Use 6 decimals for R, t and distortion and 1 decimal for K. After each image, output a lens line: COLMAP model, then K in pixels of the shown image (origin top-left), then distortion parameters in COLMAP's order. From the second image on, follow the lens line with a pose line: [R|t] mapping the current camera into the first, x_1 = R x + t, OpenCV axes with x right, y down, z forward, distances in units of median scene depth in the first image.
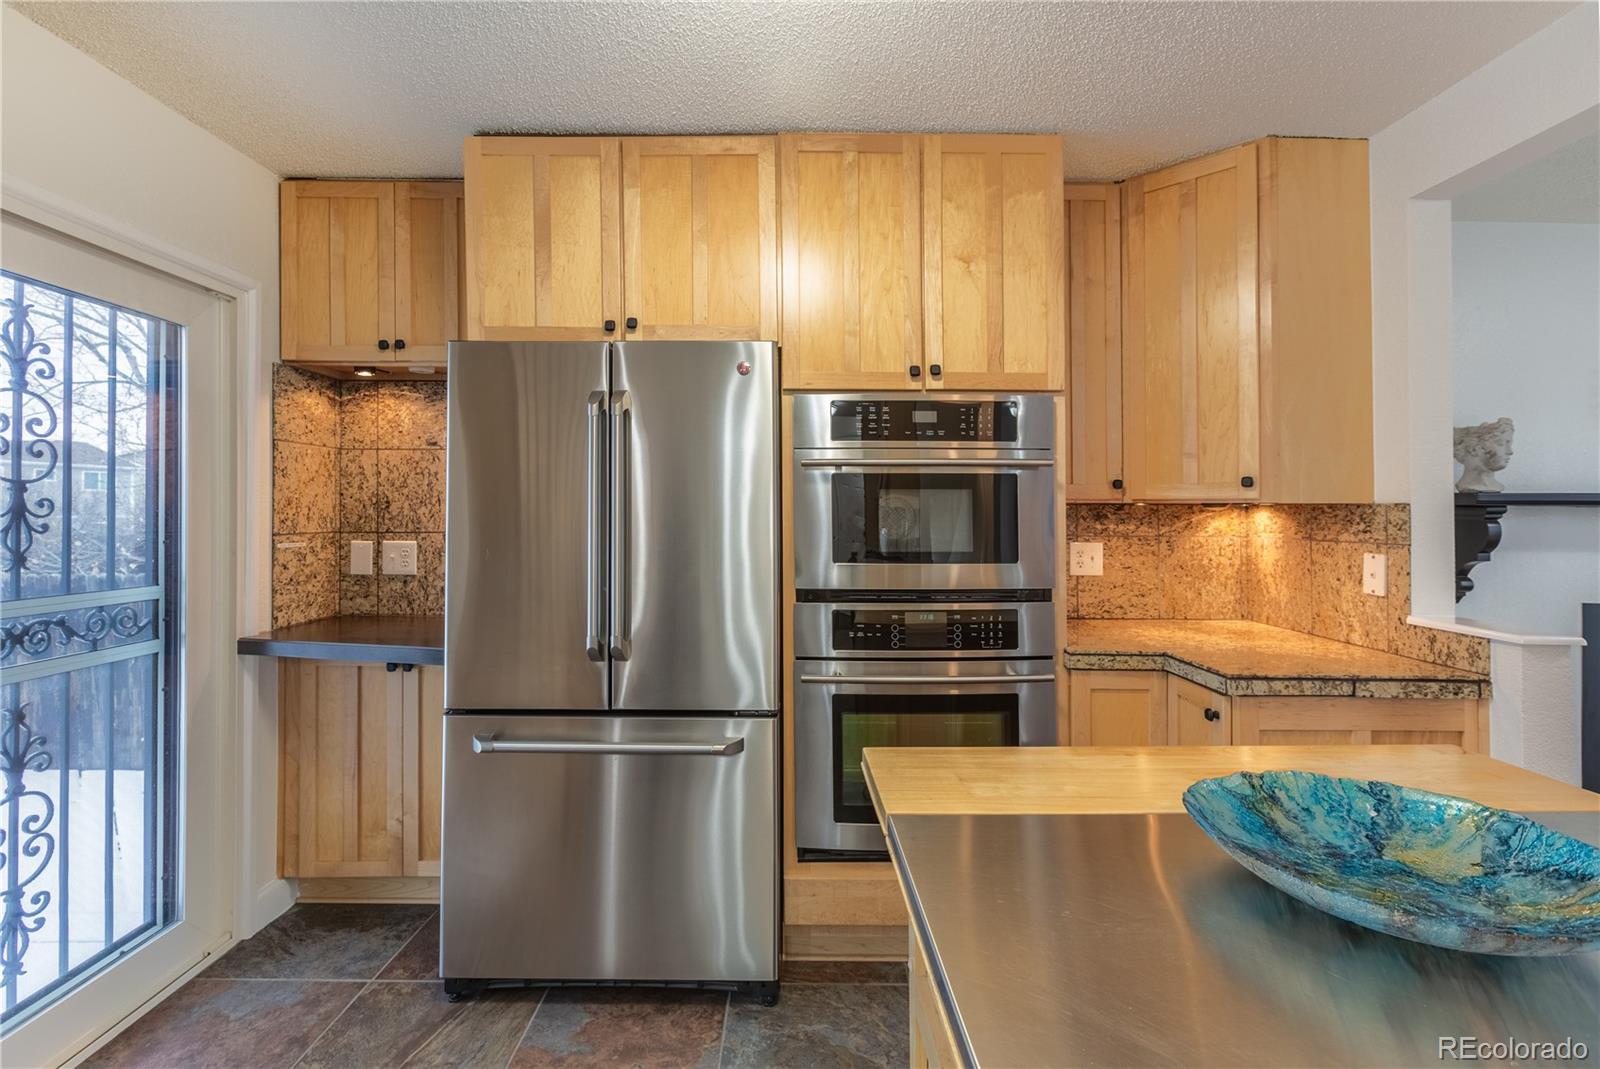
lens RADIAL K [[714.7, 0, 857.4], [0, 714.7, 506.8], [0, 0, 1]] dist [0.002735, -0.000794]
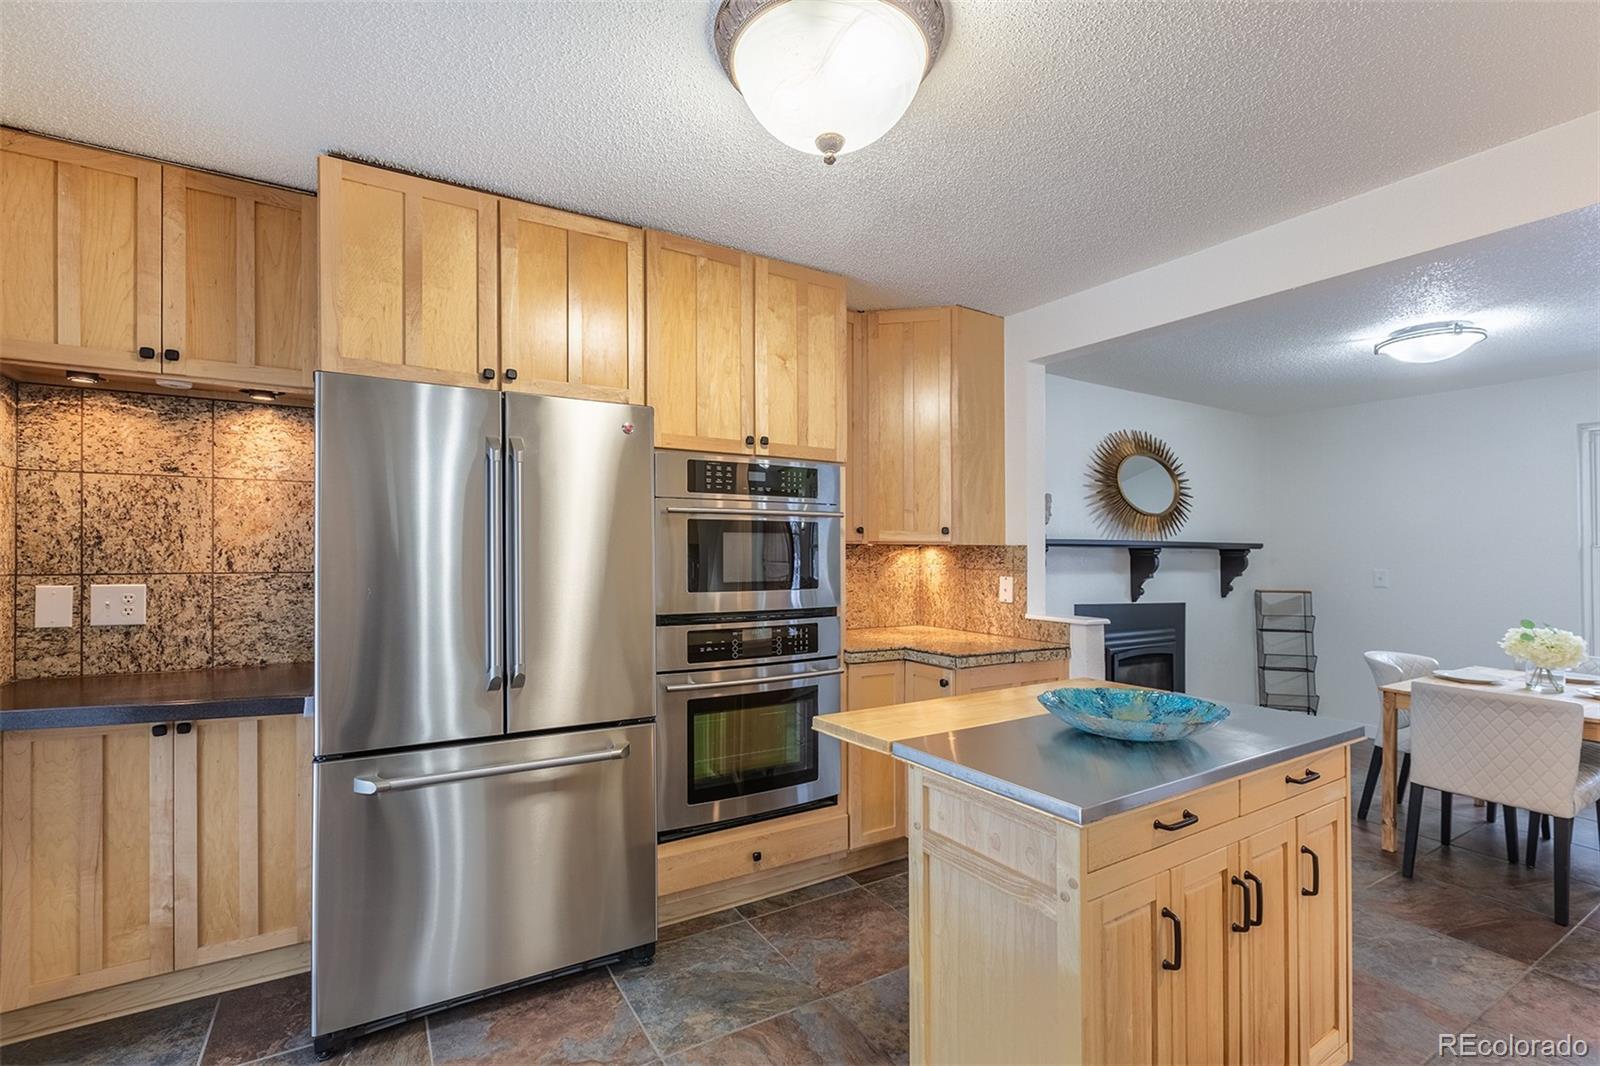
lens RADIAL K [[714.7, 0, 796.1], [0, 714.7, 543.6], [0, 0, 1]] dist [0.002735, -0.000794]
pose [[0.862119, 0.005610, 0.506675, -0.487143], [-0.006162, 0.999981, -0.000588, -0.004977], [-0.506668, -0.002615, 0.862137, -0.141416]]
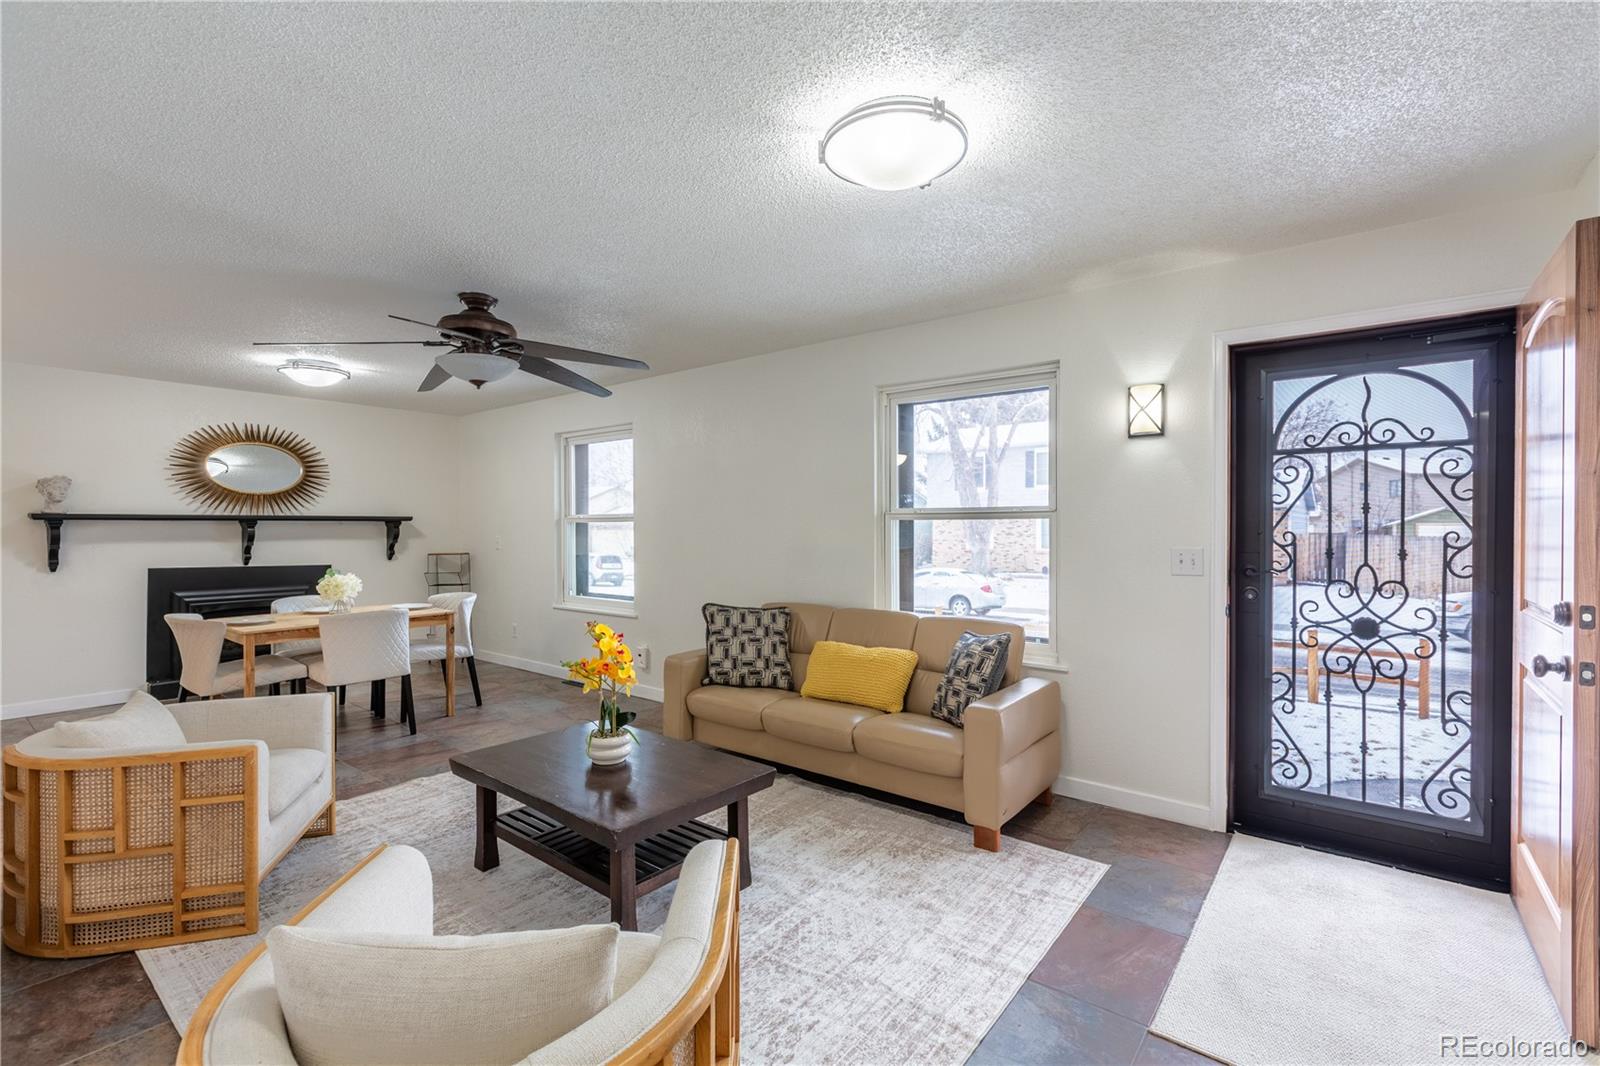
lens RADIAL K [[714.7, 0, 794.3], [0, 714.7, 532.9], [0, 0, 1]] dist [0.002735, -0.000794]
pose [[0.650003, -0.015638, 0.759770, 0.902160], [-0.001117, 0.999767, 0.021534, -0.014403], [-0.759931, -0.014846, 0.649835, -2.195600]]
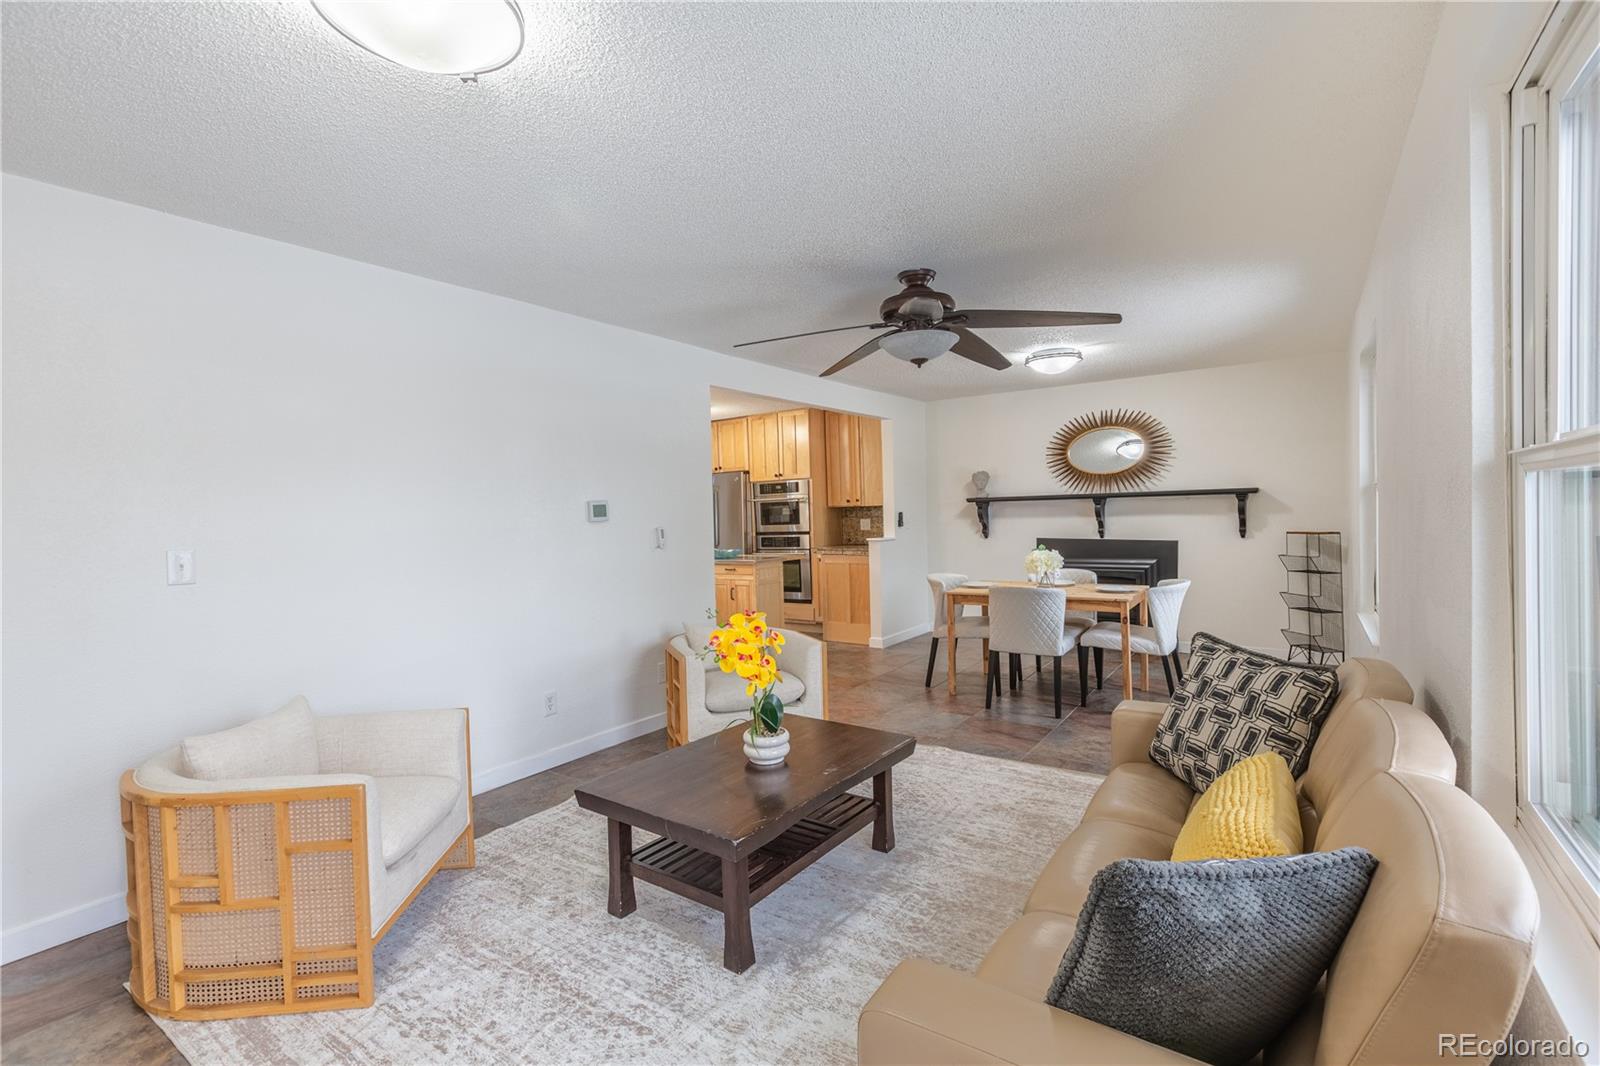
lens RADIAL K [[714.7, 0, 796.4], [0, 714.7, 532.0], [0, 0, 1]] dist [0.002735, -0.000794]
pose [[0.804661, -0.012733, -0.593597, 2.436410], [0.038721, 0.998767, 0.031064, -0.000651], [0.592470, -0.047980, 0.804162, -2.042599]]
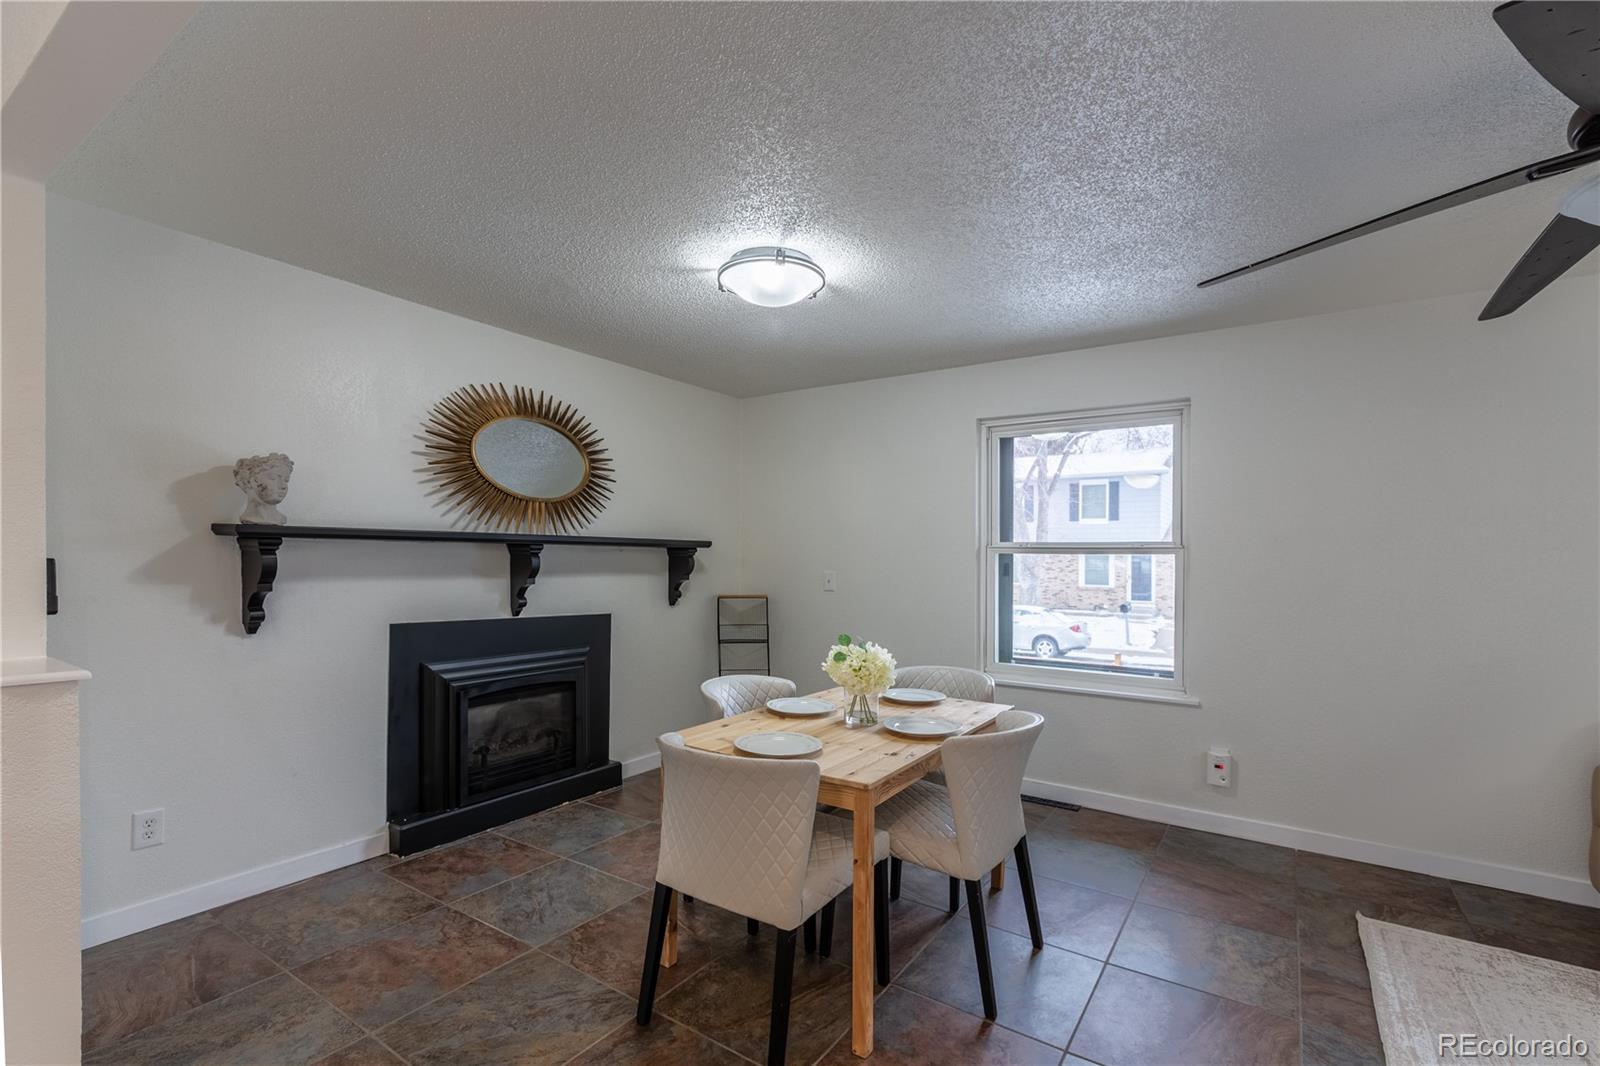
lens RADIAL K [[714.7, 0, 796.3], [0, 714.7, 562.4], [0, 0, 1]] dist [0.002735, -0.000794]
pose [[0.584258, -0.005857, 0.811547, 0.633288], [-0.015997, 0.999697, 0.018732, 0.002872], [-0.811410, -0.023926, 0.583987, -0.257904]]
